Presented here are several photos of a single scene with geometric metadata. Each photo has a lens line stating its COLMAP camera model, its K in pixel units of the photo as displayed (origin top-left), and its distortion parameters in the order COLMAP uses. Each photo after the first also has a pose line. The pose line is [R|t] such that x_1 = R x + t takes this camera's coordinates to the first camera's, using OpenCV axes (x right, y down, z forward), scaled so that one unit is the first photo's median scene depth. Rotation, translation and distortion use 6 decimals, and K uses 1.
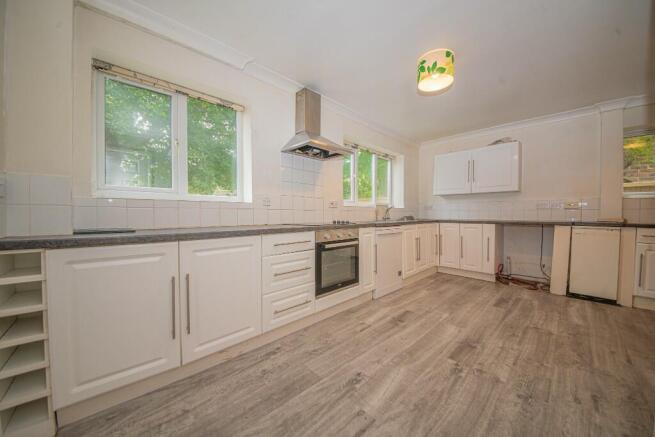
lens RADIAL K [[229.6, 0, 330.9], [0, 229.6, 216.7], [0, 0, 1]] dist [0.000164, -0.010028]
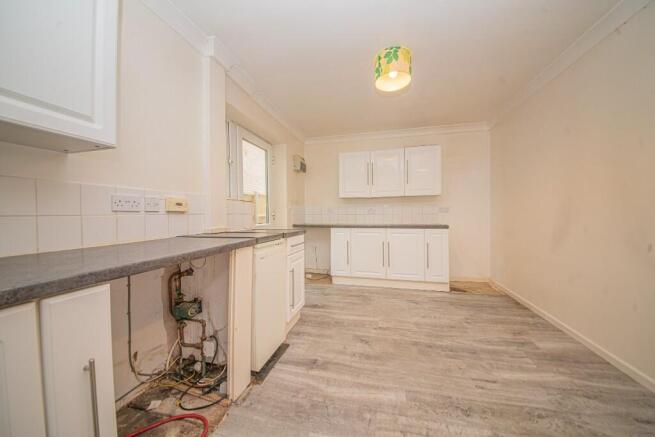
lens RADIAL K [[229.6, 0, 330.9], [0, 229.6, 216.7], [0, 0, 1]] dist [0.000164, -0.010028]
pose [[-0.550652, -0.010966, 0.834663, 0.601268], [0.015981, 0.999592, 0.023675, -0.044247], [-0.834582, 0.026375, -0.550252, 1.328163]]
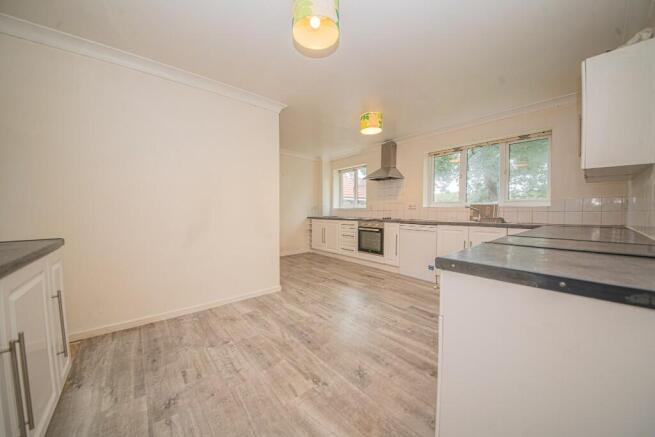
lens RADIAL K [[229.6, 0, 330.9], [0, 229.6, 216.7], [0, 0, 1]] dist [0.000164, -0.010028]
pose [[-0.056417, 0.027874, -0.998018, 1.844987], [-0.012286, 0.999515, 0.028610, -0.033389], [0.998332, 0.013876, -0.056047, 0.737566]]
